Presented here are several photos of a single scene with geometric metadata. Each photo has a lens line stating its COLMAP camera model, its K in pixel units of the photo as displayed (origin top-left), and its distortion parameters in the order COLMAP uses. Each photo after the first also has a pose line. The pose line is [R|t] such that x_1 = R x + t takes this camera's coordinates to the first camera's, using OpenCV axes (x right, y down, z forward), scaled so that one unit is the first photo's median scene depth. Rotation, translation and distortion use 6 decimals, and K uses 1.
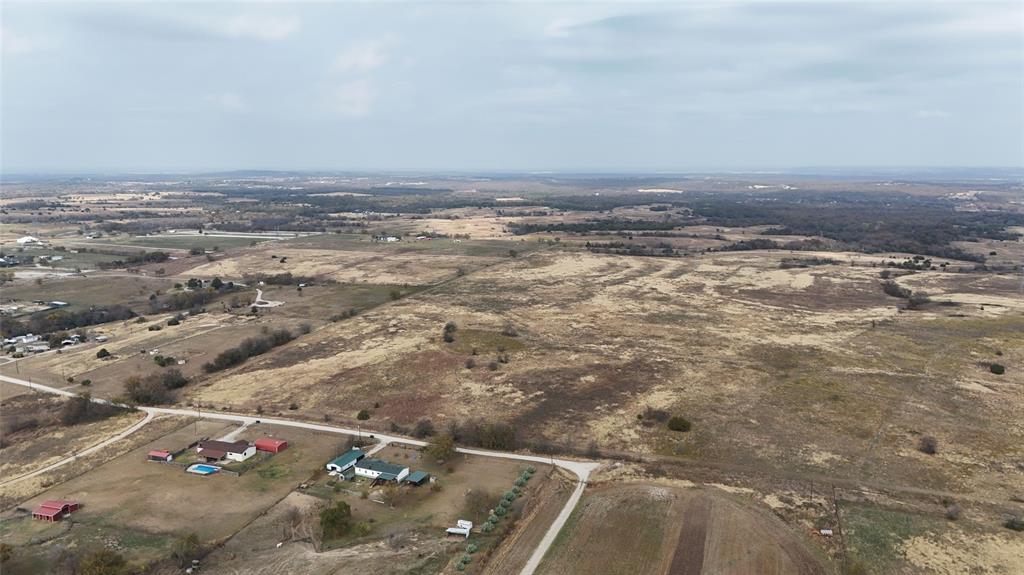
lens RADIAL K [[792.0, 0, 513.2], [0, 792.0, 286.1], [0, 0, 1]] dist [0.088932, -0.099288]
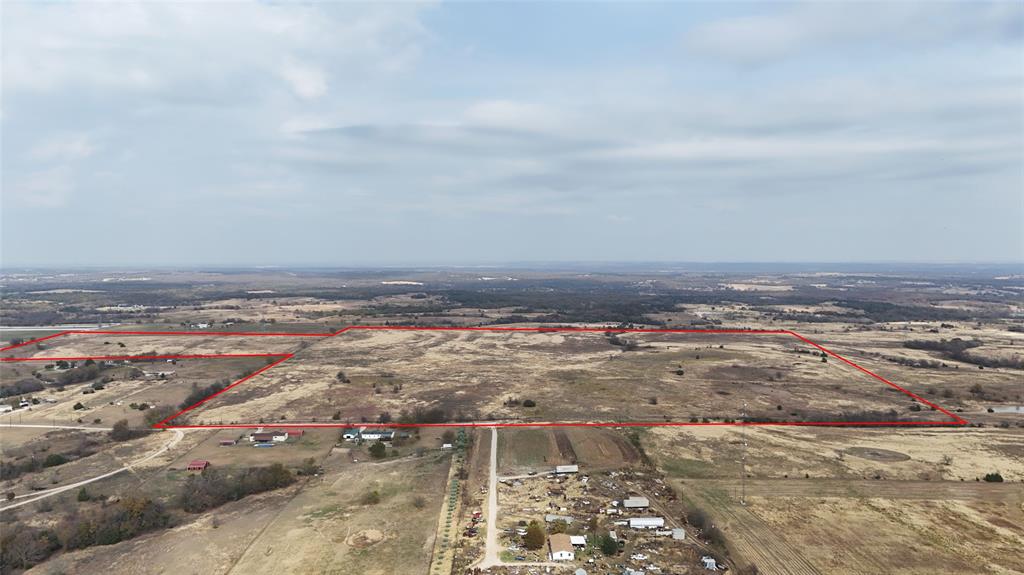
lens RADIAL K [[792.0, 0, 510.0], [0, 792.0, 286.4], [0, 0, 1]] dist [0.088932, -0.099288]
pose [[0.941071, -0.015964, 0.337832, -0.216440], [0.055285, 0.992711, -0.107093, 0.051432], [-0.333659, 0.119459, 0.935094, -0.340151]]
